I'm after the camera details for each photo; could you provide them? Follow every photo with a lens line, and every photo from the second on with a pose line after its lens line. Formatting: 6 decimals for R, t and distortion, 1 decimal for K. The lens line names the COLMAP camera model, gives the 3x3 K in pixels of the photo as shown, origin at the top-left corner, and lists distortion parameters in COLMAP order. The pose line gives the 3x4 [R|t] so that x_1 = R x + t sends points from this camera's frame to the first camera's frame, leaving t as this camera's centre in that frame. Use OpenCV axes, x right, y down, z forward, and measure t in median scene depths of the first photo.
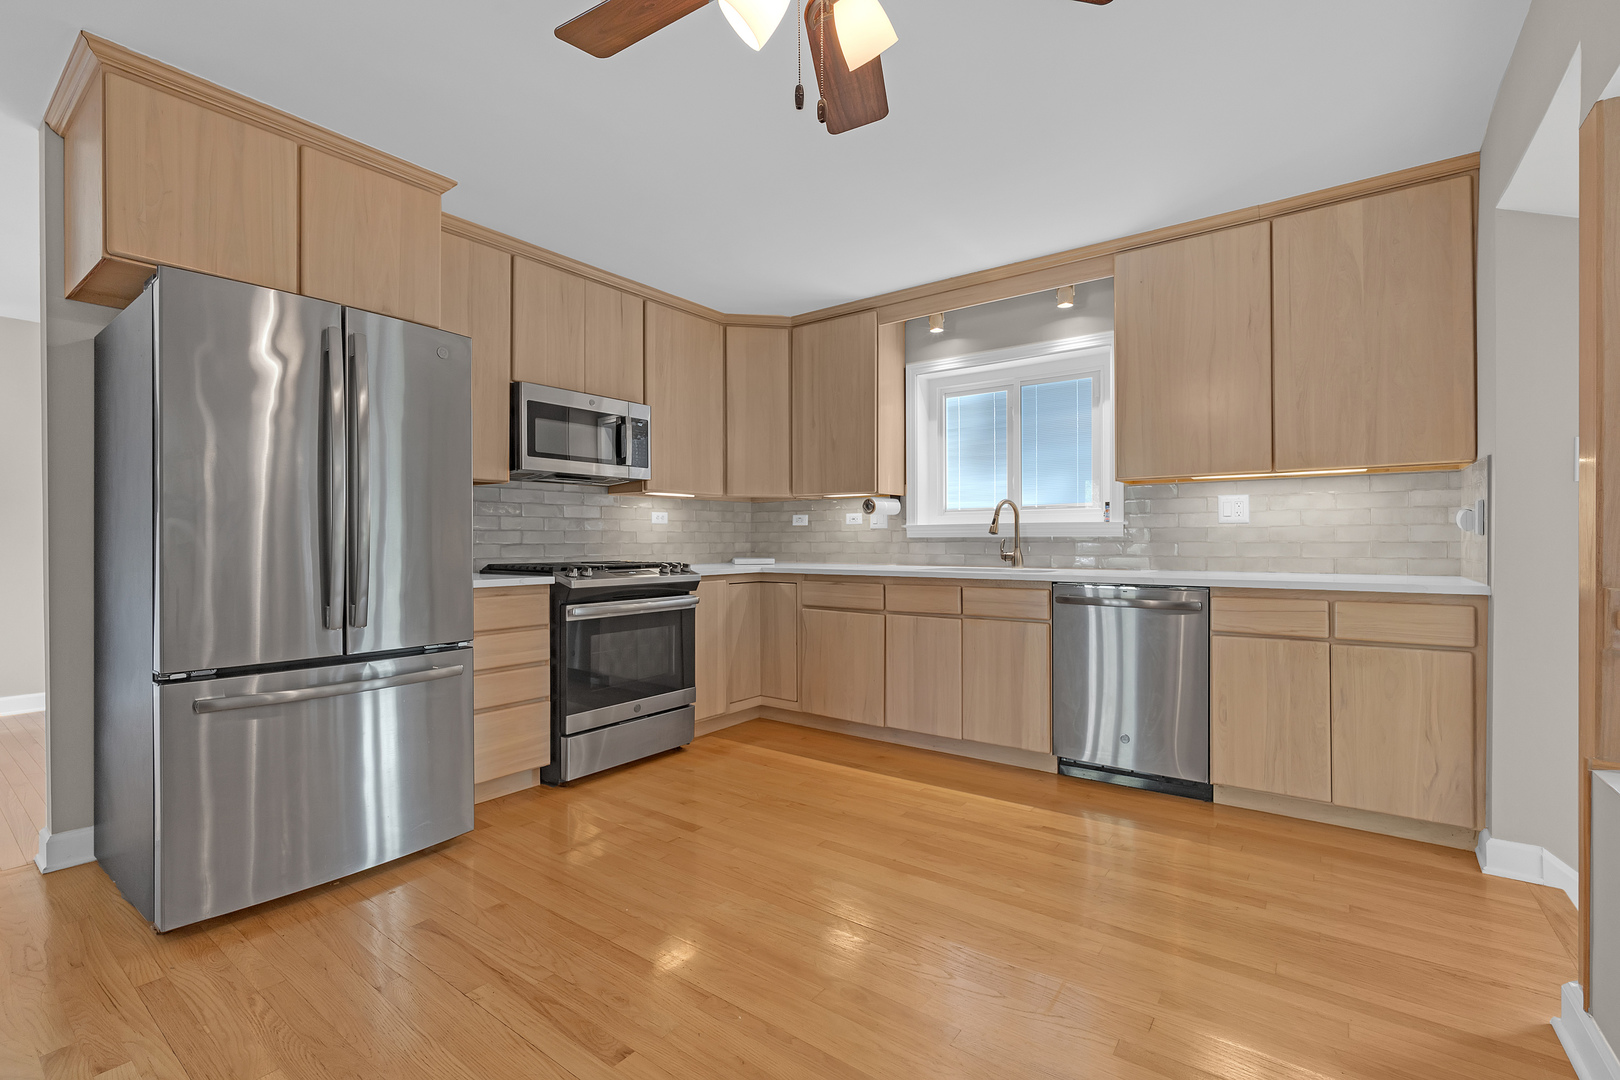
lens RADIAL K [[715.0, 0, 810.0], [0, 715.0, 540.0], [0, 0, 1]] dist [-0.000910, -0.000158]
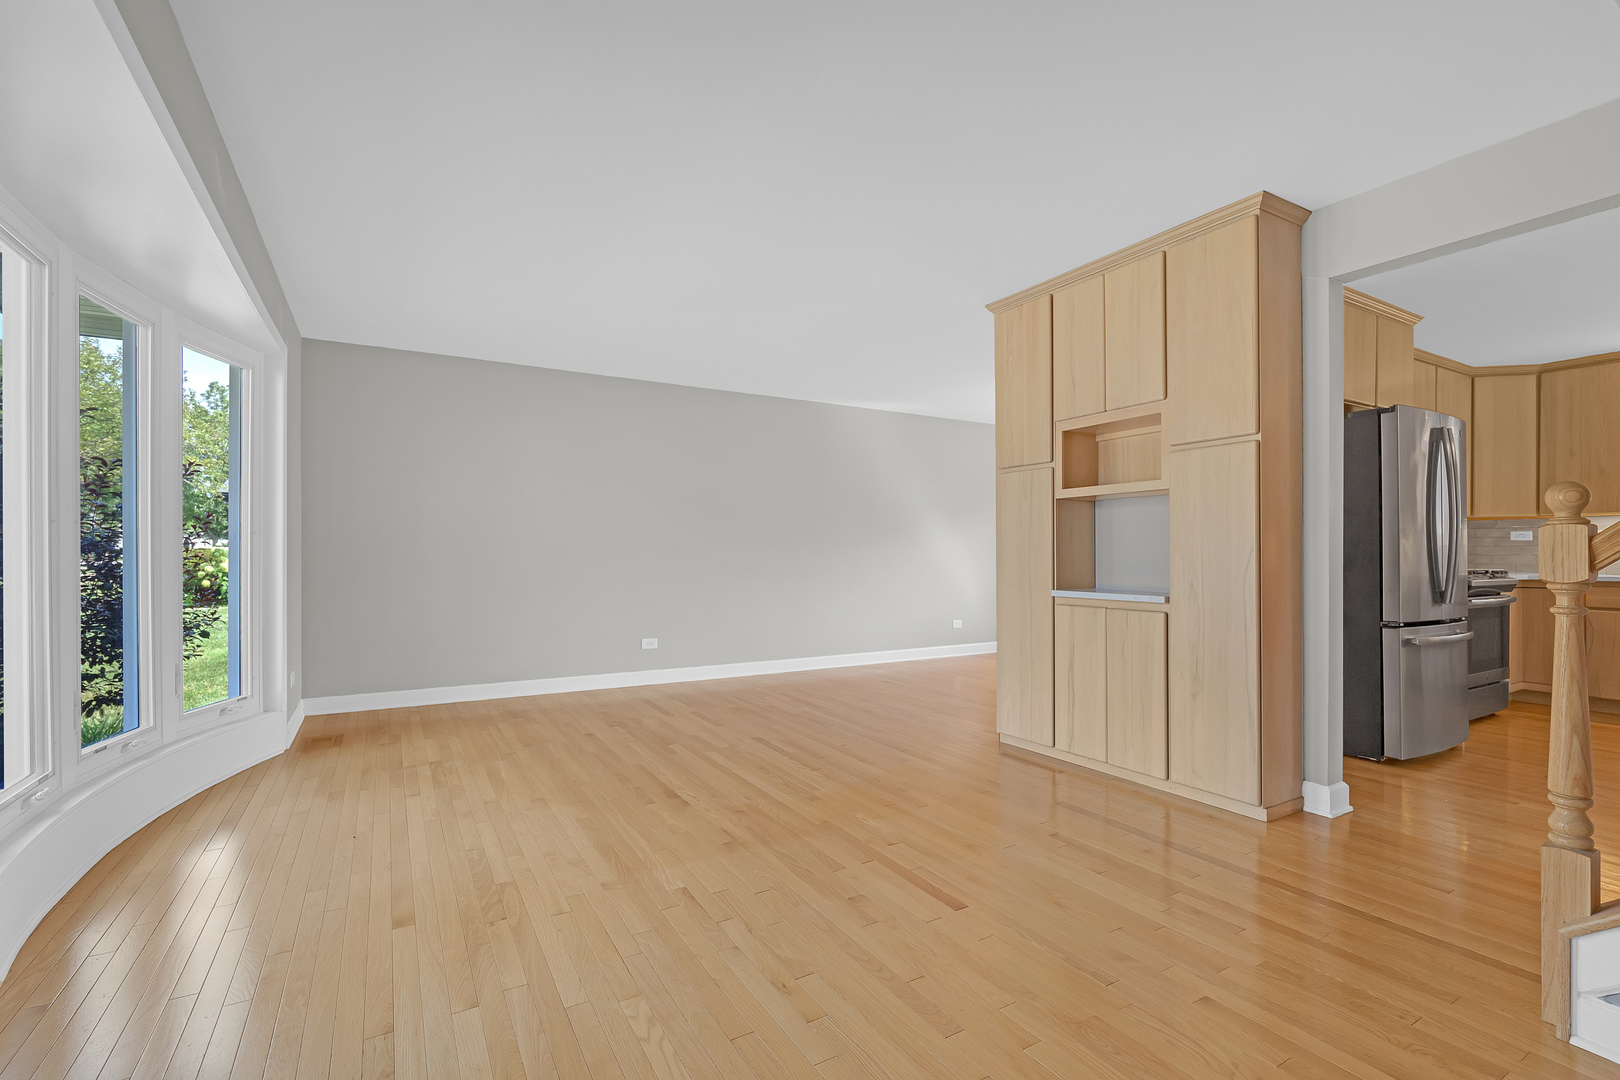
lens RADIAL K [[720.4, 0, 811.3], [0, 720.4, 551.8], [0, 0, 1]] dist [-0.001651, -0.000291]
pose [[0.923755, 0.005286, -0.382947, -0.853028], [-0.004797, 0.999986, 0.002231, 0.001491], [0.382954, -0.000224, 0.923767, -0.700316]]
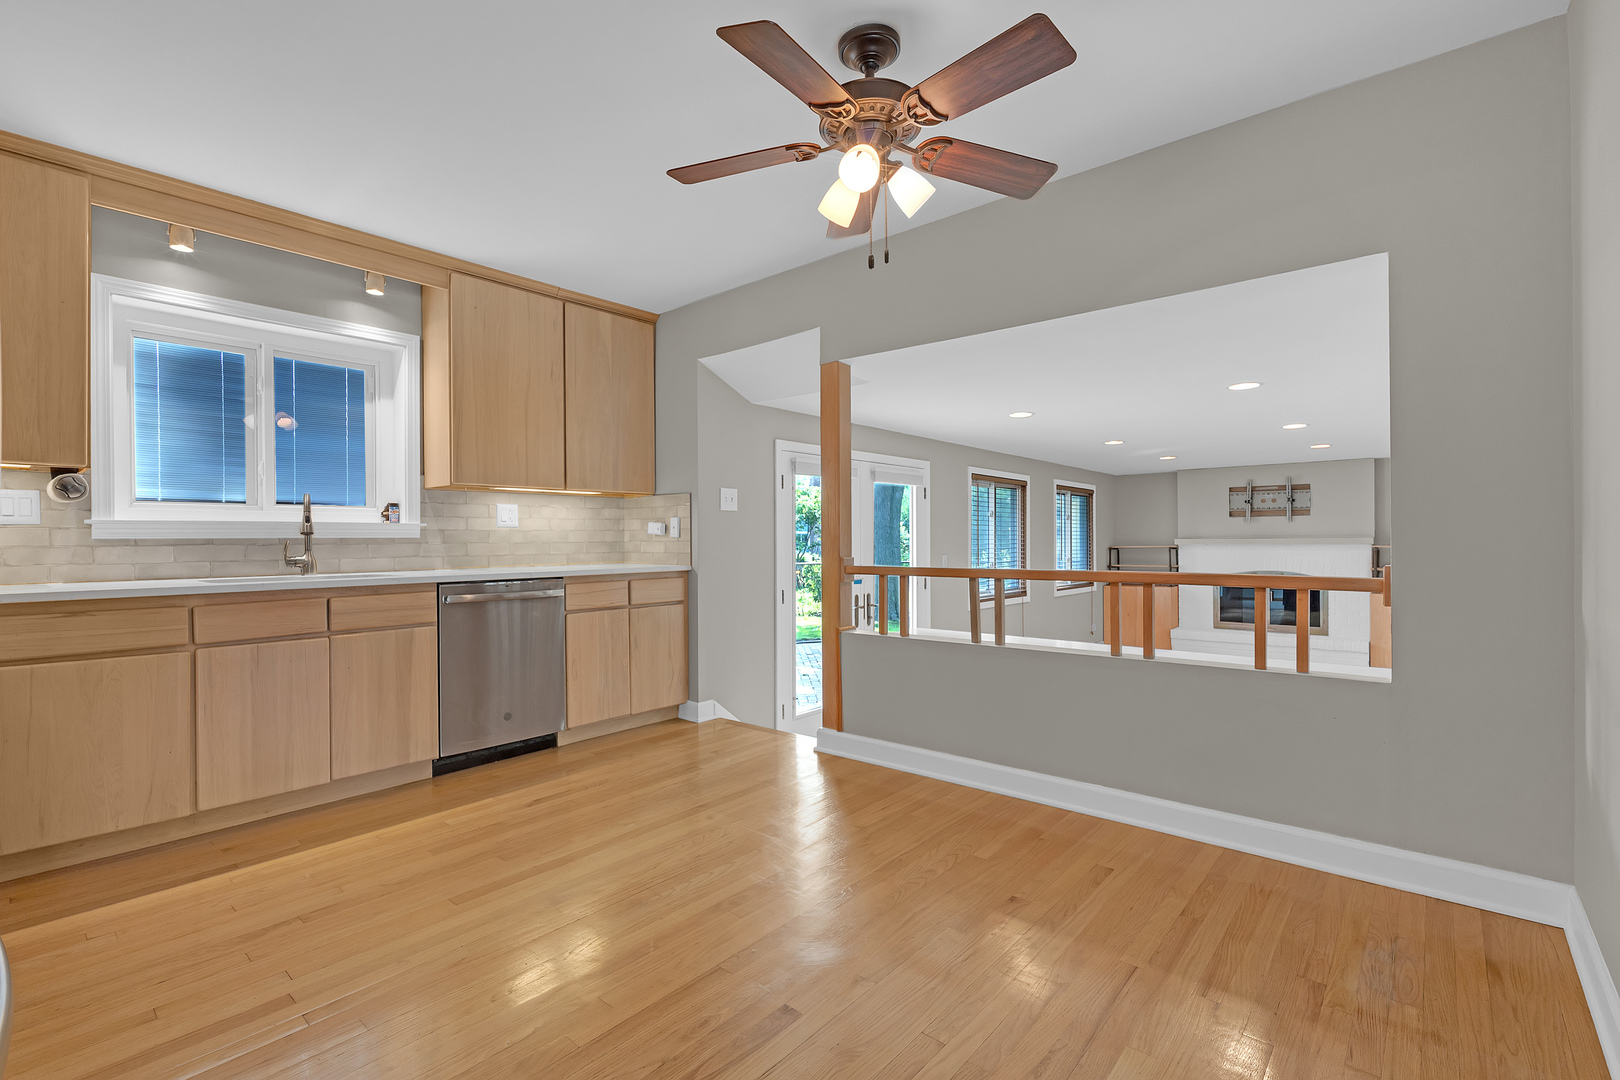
lens RADIAL K [[732.5, 0, 810.0], [0, 732.5, 540.0], [0, 0, 1]] dist [-0.004610, -0.000662]
pose [[0.070799, 0.000732, 0.997490, -0.577754], [0.006403, 0.999979, -0.001188, 0.002845], [-0.997470, 0.006471, 0.070793, 0.373026]]
